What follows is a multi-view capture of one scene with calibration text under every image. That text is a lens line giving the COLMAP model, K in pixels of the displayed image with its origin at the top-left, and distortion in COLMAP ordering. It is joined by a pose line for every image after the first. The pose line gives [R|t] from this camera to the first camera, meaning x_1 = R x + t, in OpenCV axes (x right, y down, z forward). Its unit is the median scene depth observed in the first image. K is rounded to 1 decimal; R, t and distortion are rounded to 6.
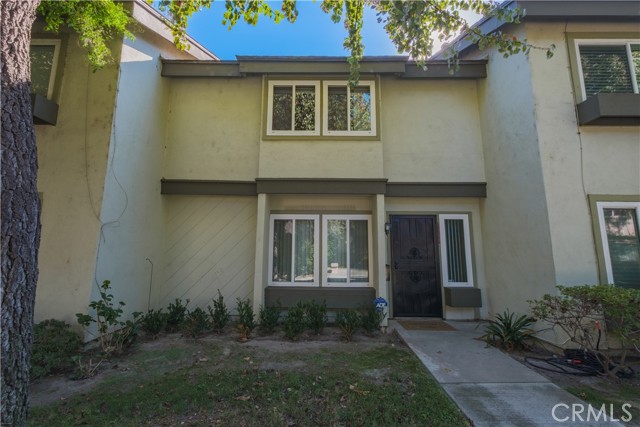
lens RADIAL K [[284.1, 0, 317.1], [0, 284.1, 212.8], [0, 0, 1]] dist [0.004628, -0.000208]
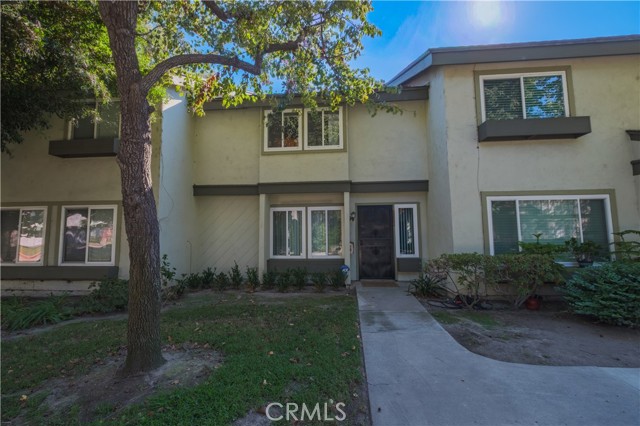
lens RADIAL K [[284.1, 0, 322.5], [0, 284.1, 212.9], [0, 0, 1]] dist [0.004628, -0.000208]
pose [[0.996893, -0.023158, -0.075281, 0.207830], [0.028367, 0.997221, 0.068886, -0.062138], [0.073476, -0.070807, 0.994780, -0.388593]]
